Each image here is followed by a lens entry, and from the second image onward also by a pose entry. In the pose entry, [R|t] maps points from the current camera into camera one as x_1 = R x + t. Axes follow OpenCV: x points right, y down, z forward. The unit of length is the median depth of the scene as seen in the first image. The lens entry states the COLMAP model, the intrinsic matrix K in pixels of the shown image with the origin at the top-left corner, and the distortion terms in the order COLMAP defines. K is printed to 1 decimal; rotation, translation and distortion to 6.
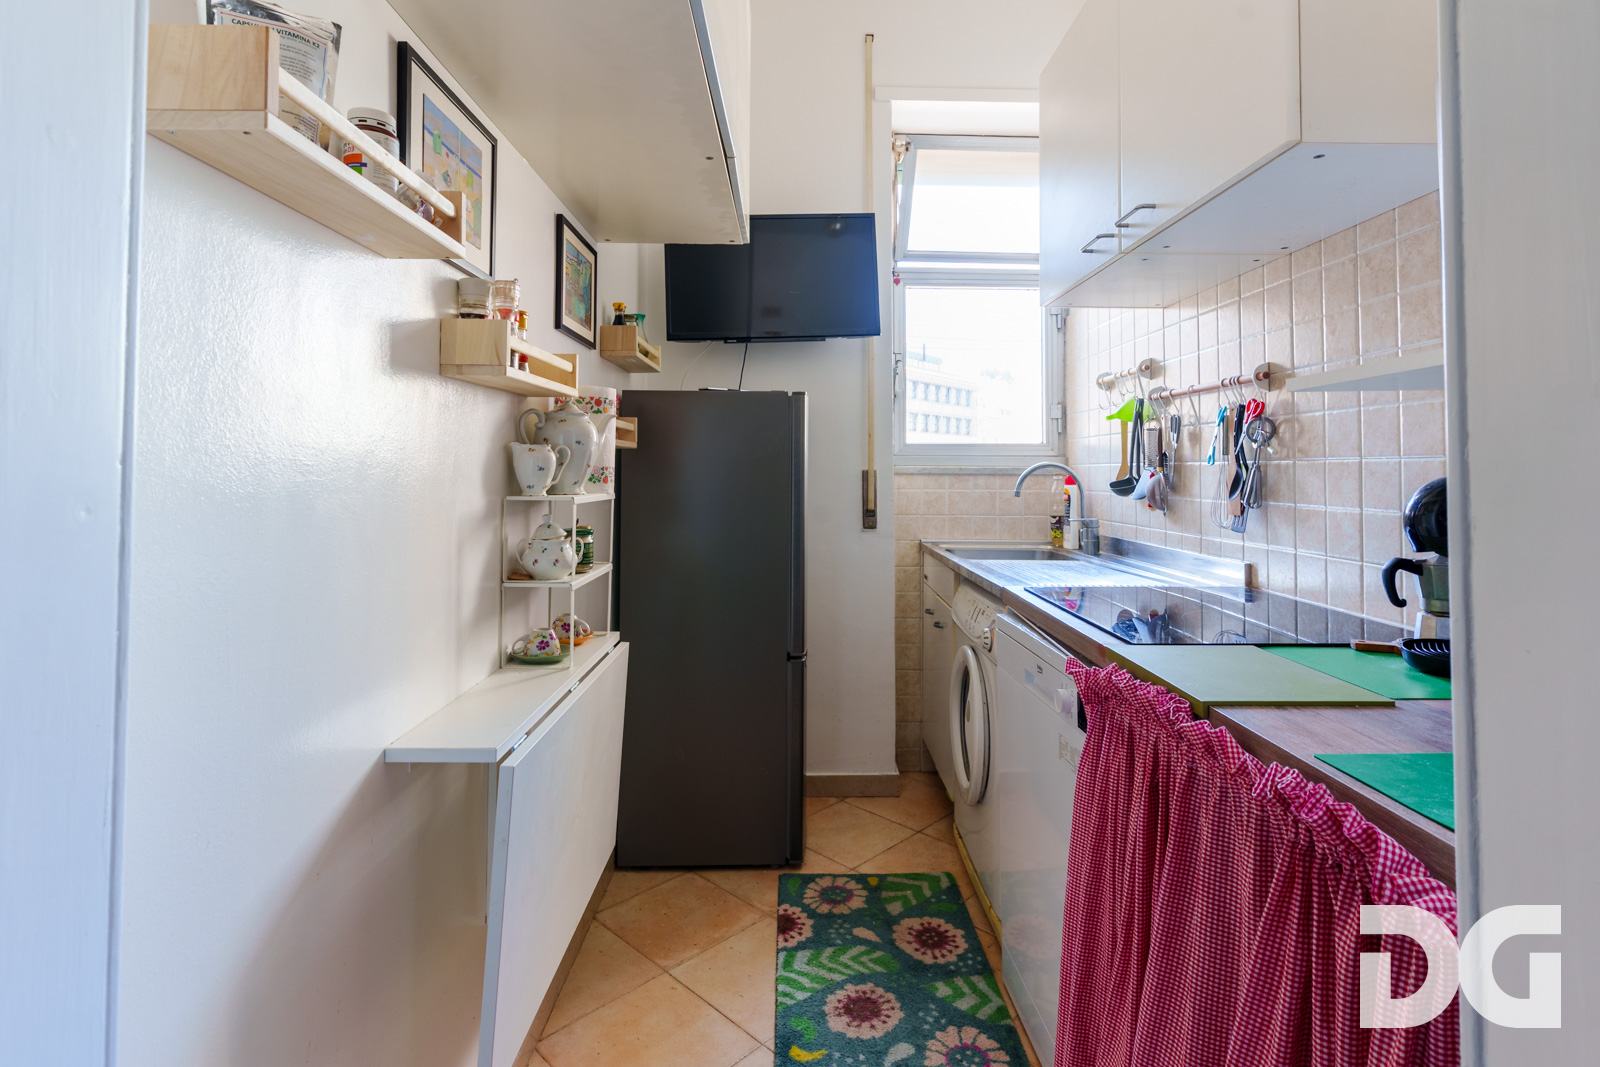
lens RADIAL K [[702.8, 0, 835.7], [0, 702.8, 451.5], [0, 0, 1]] dist [0.000034, 0.000100]
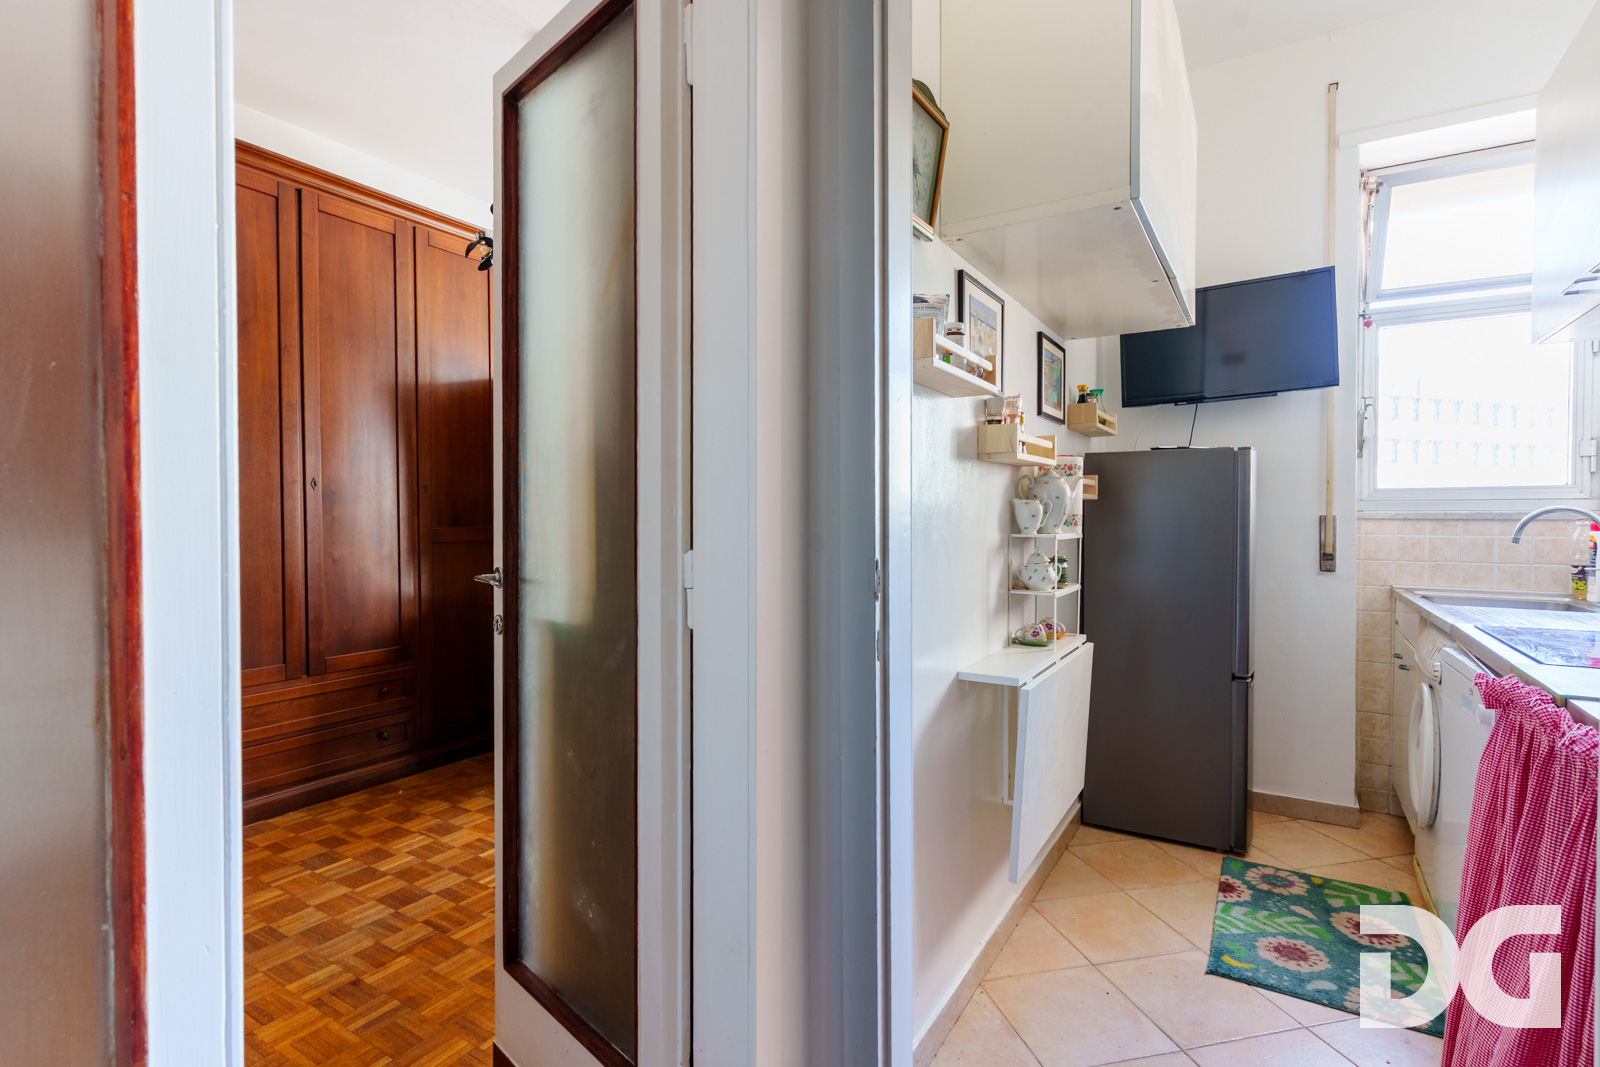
lens RADIAL K [[770.3, 0, 800.1], [0, 770.3, 531.3], [0, 0, 1]] dist [0.000766, 0.000778]
pose [[0.807014, 0.007411, -0.590485, 0.117502], [0.019859, 0.999015, 0.039680, -0.014203], [0.590198, -0.043749, 0.806072, -0.489372]]
